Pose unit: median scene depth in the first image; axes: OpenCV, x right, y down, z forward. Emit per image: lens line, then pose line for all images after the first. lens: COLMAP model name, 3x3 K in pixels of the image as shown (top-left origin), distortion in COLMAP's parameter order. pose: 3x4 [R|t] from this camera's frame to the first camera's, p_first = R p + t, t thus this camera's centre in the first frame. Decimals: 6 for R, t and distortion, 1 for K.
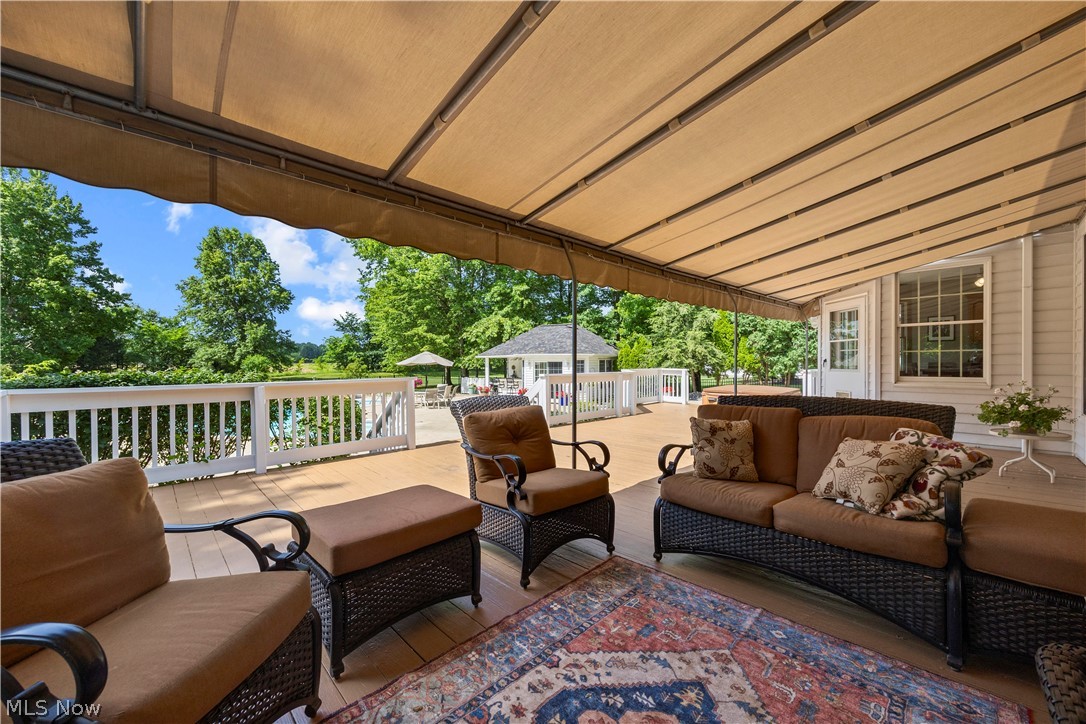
lens RADIAL K [[423.8, 0, 543.0], [0, 423.8, 366.7], [0, 0, 1]] dist [0.002491, 0.000098]
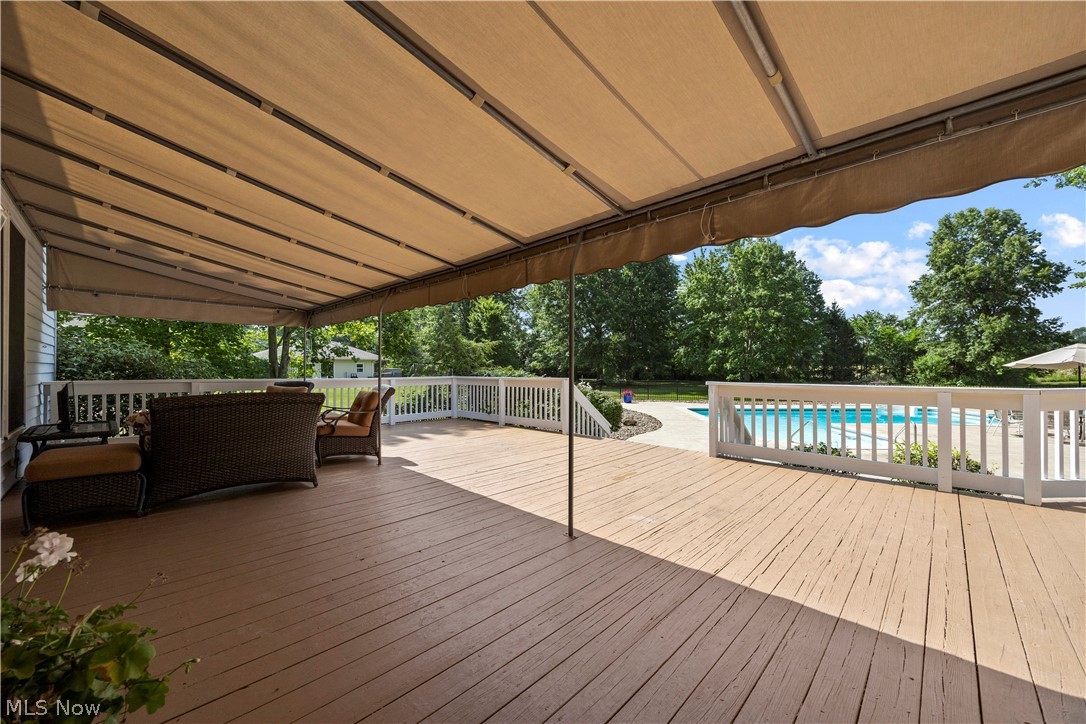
lens RADIAL K [[423.8, 0, 542.9], [0, 423.8, 364.1], [0, 0, 1]] dist [0.002491, 0.000098]
pose [[0.010398, -0.005558, -0.999930, 0.131402], [-0.002654, 0.999981, -0.005586, -0.001649], [0.999942, 0.002712, 0.010383, 0.124283]]
